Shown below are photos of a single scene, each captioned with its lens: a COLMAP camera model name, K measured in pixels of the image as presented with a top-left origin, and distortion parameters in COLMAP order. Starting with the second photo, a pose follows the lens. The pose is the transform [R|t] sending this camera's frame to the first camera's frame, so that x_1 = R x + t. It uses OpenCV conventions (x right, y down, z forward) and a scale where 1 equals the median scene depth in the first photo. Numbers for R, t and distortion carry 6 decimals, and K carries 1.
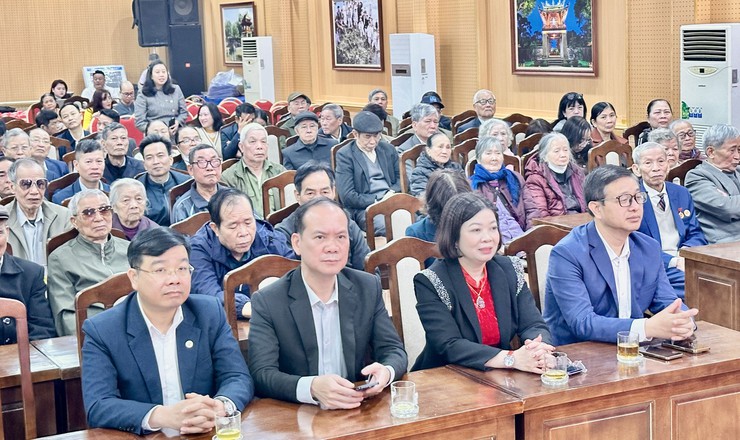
lens RADIAL K [[1268.5, 0, 370.0], [0, 1268.5, 220.0], [0, 0, 1]] dist [0.067444, 0.231717]
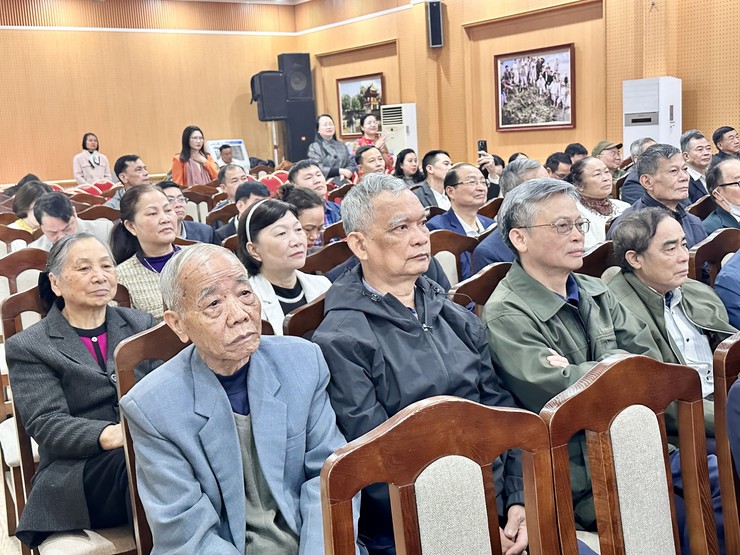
lens RADIAL K [[921.2, 0, 370.0], [0, 921.2, 277.5], [0, 0, 1]] dist [0.141236, -0.007861]
pose [[0.995609, -0.032204, 0.087896, -0.268384], [0.031923, 0.999480, 0.004604, -0.014305], [-0.087999, -0.001778, 0.996119, 0.390257]]
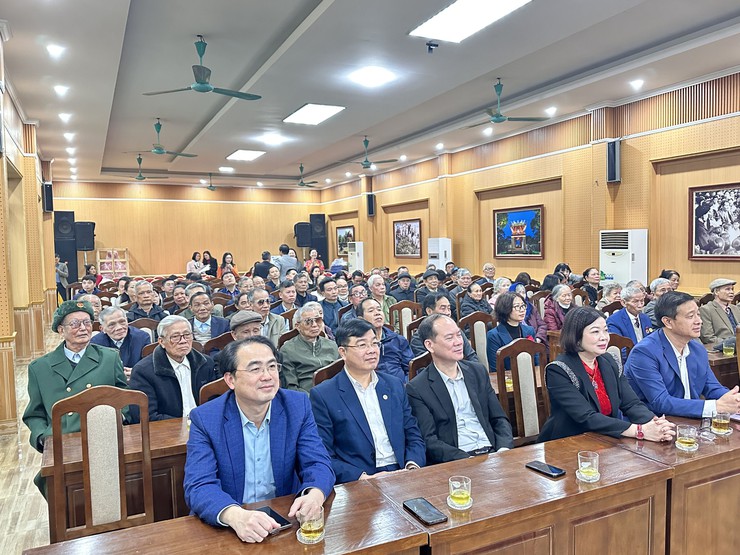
lens RADIAL K [[573.9, 0, 370.0], [0, 573.9, 277.5], [0, 0, 1]] dist [0.062292, -0.098289]
pose [[0.999297, 0.019216, -0.032188, -0.051460], [-0.022325, 0.994817, -0.099199, 0.006115], [0.030115, 0.099847, 0.994547, 0.130386]]
